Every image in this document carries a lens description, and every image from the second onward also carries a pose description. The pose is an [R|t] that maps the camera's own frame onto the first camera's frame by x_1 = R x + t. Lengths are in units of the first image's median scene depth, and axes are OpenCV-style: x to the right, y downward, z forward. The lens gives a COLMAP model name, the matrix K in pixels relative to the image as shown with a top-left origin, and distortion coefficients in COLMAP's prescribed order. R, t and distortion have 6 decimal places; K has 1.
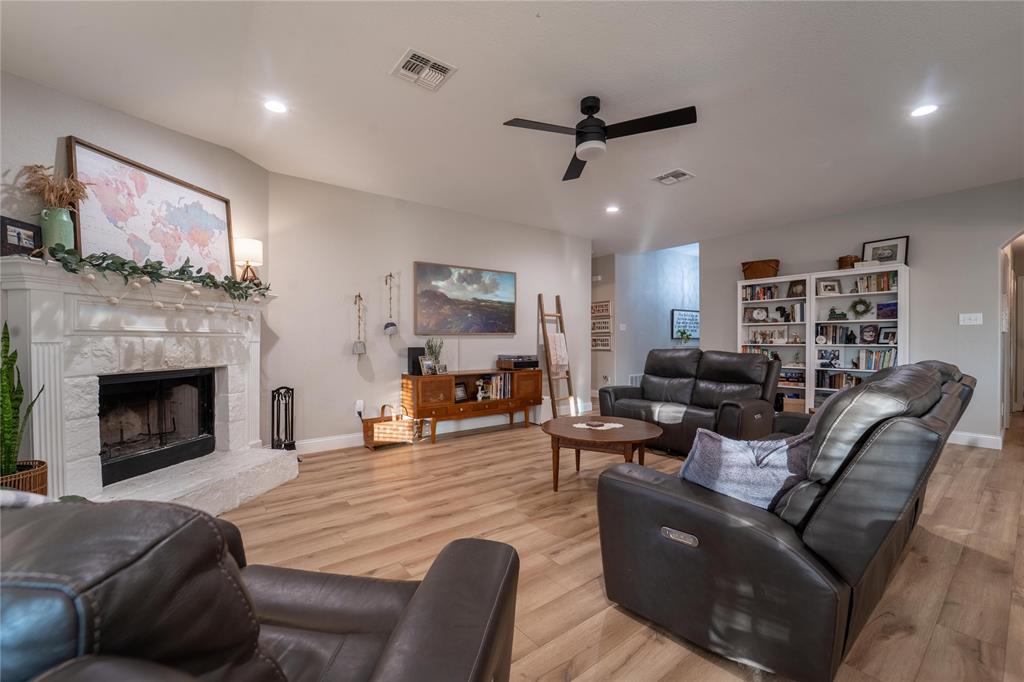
lens RADIAL K [[415.1, 0, 512.0], [0, 415.1, 341.0], [0, 0, 1]] dist [-0.022160, 0.000457]
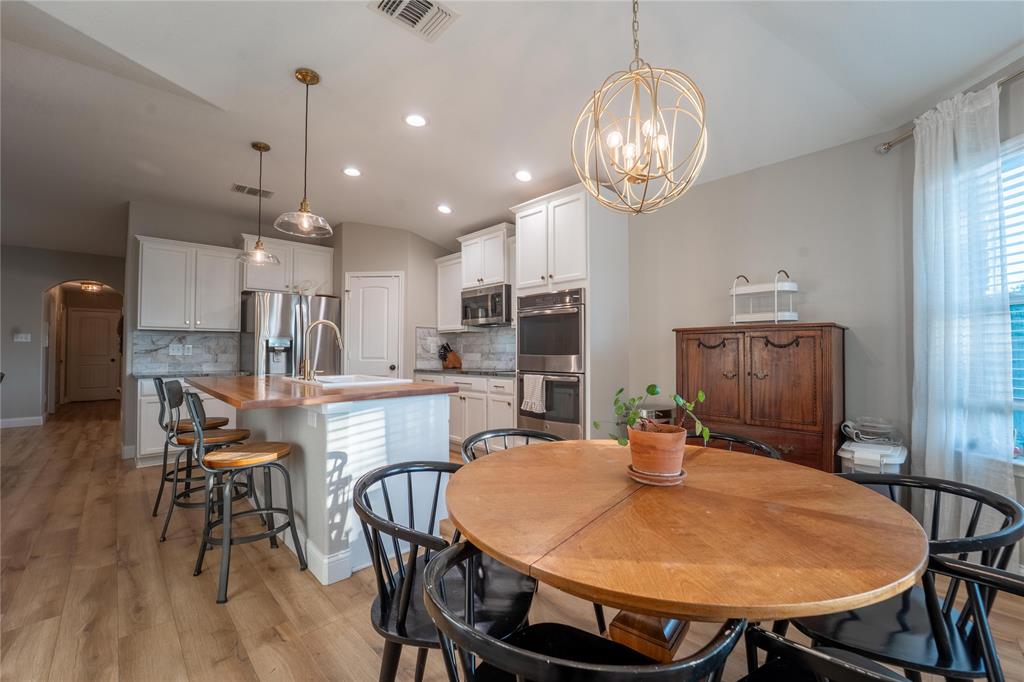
lens RADIAL K [[415.1, 0, 512.0], [0, 415.1, 341.0], [0, 0, 1]] dist [-0.022160, 0.000457]
pose [[-0.121011, 0.023763, 0.992367, -0.493280], [0.004494, 0.999716, -0.023391, -0.002225], [-0.992641, 0.001629, -0.121084, -0.559609]]
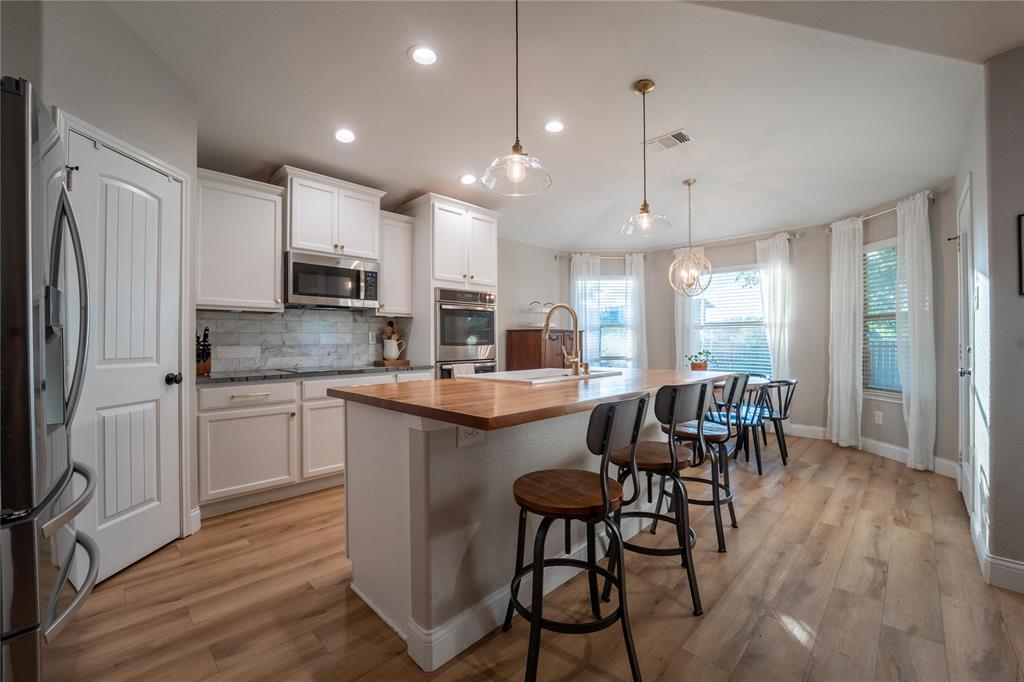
lens RADIAL K [[415.1, 0, 512.0], [0, 415.1, 341.0], [0, 0, 1]] dist [-0.022160, 0.000457]
pose [[-0.989487, 0.003359, -0.144583, 0.381636], [0.003489, 0.999994, -0.000645, -0.003276], [0.144580, -0.001142, -0.989492, 0.232690]]
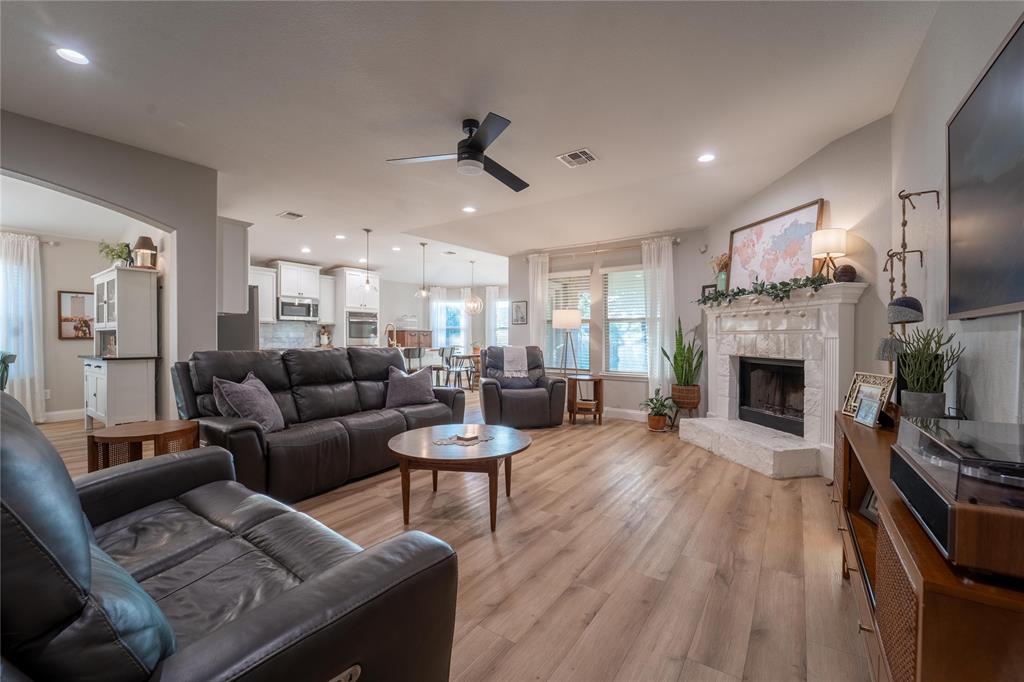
lens RADIAL K [[415.1, 0, 512.0], [0, 415.1, 341.0], [0, 0, 1]] dist [-0.022160, 0.000457]
pose [[-0.949638, 0.001344, -0.313346, 0.287173], [-0.001175, 0.999969, 0.007848, 0.002651], [0.313346, 0.007821, -0.949607, 1.388801]]
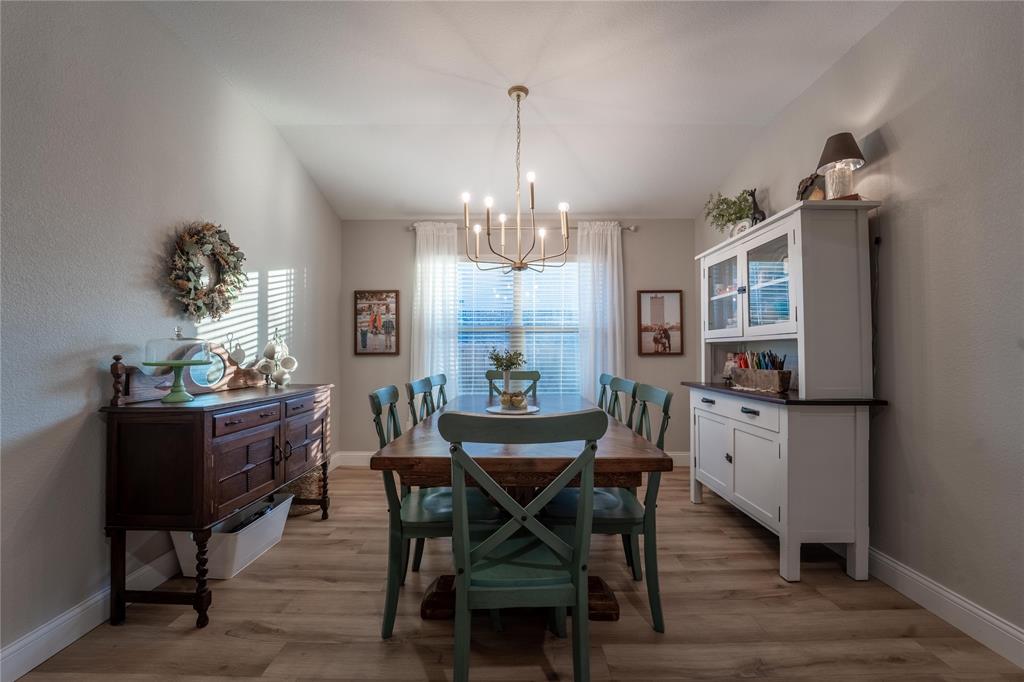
lens RADIAL K [[415.1, 0, 512.0], [0, 415.1, 341.0], [0, 0, 1]] dist [-0.022160, 0.000457]
pose [[-0.793162, 0.015473, 0.608814, 0.879951], [0.002609, 0.999754, -0.022010, -0.004283], [-0.609005, -0.015869, -0.793007, 0.698792]]
